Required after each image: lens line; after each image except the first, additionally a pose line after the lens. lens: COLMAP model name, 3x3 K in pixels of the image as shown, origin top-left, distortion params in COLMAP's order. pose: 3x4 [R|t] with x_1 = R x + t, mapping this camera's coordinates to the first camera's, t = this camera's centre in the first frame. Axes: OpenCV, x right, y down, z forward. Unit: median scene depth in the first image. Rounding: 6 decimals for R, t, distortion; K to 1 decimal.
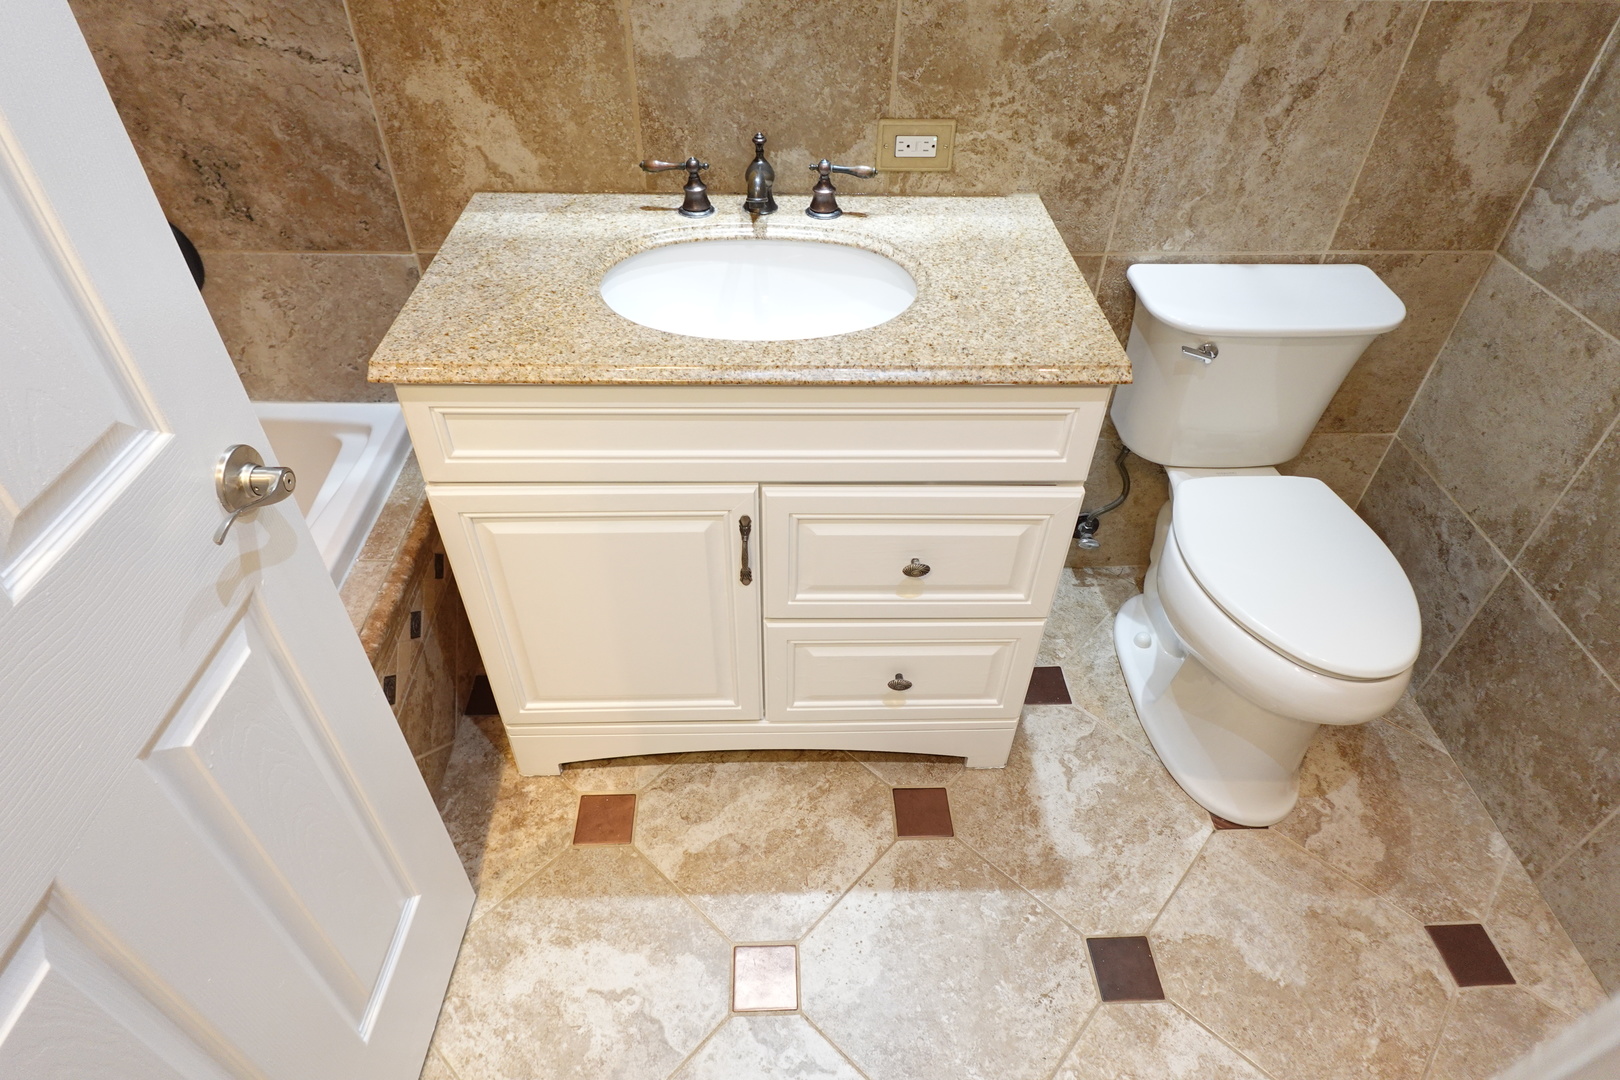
lens RADIAL K [[916.5, 0, 811.8], [0, 916.5, 542.4], [0, 0, 1]] dist [-0.005216, 0.006234]
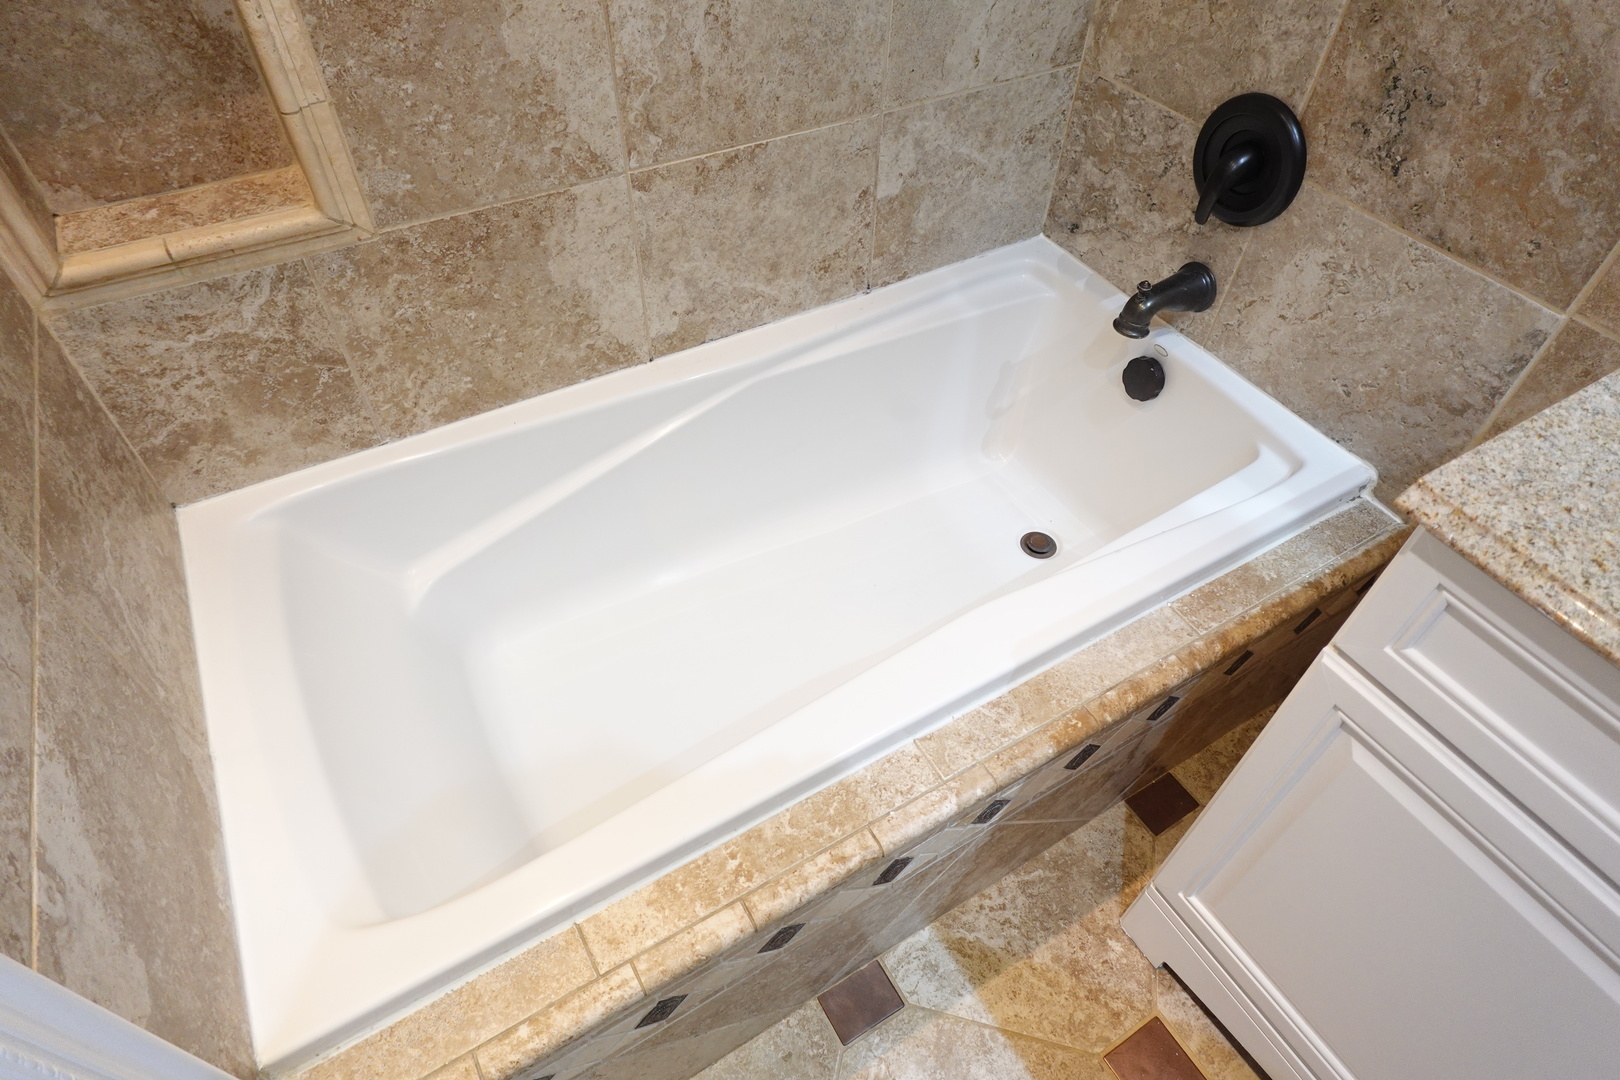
lens RADIAL K [[916.5, 0, 811.8], [0, 916.5, 542.4], [0, 0, 1]] dist [-0.005216, 0.006234]
pose [[0.484284, 0.642086, -0.594301, -0.215495], [-0.594243, 0.739946, 0.315205, -0.087198], [0.642140, 0.200511, 0.739900, 0.213510]]
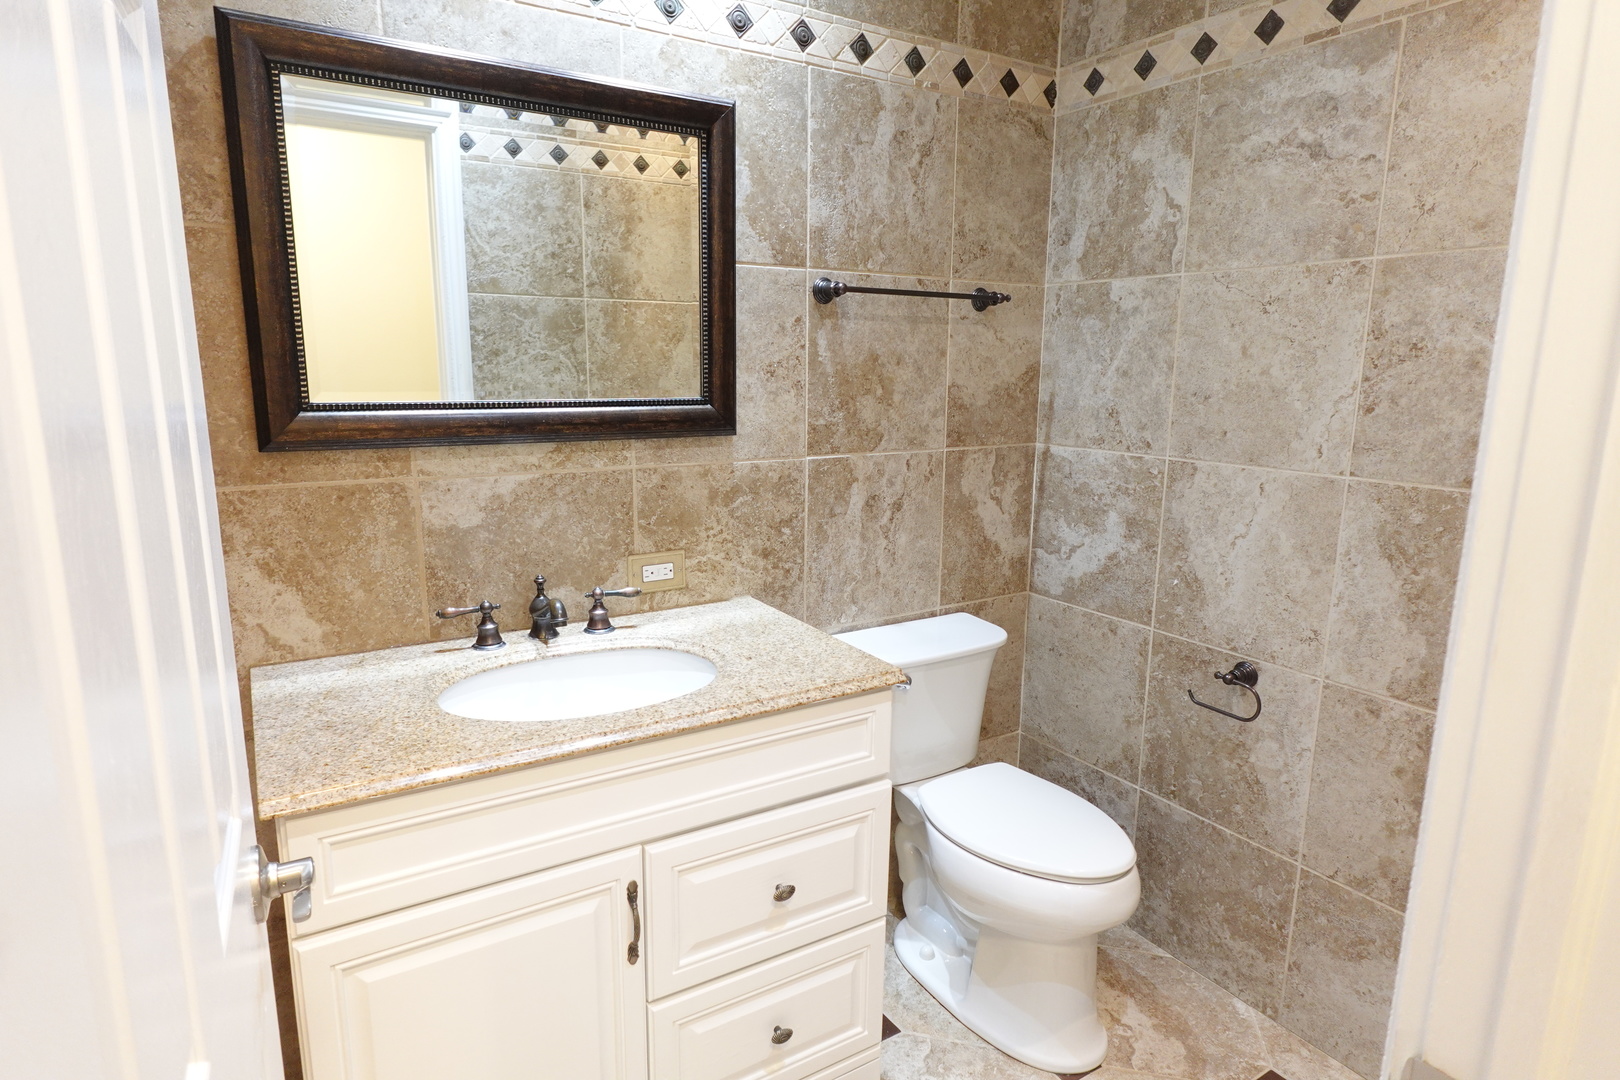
lens RADIAL K [[916.5, 0, 811.8], [0, 916.5, 542.4], [0, 0, 1]] dist [-0.005216, 0.006234]
pose [[0.866367, -0.109408, 0.487276, -0.314309], [0.338628, 0.845848, -0.412156, 0.124953], [-0.367068, 0.522084, 0.769863, -0.071134]]
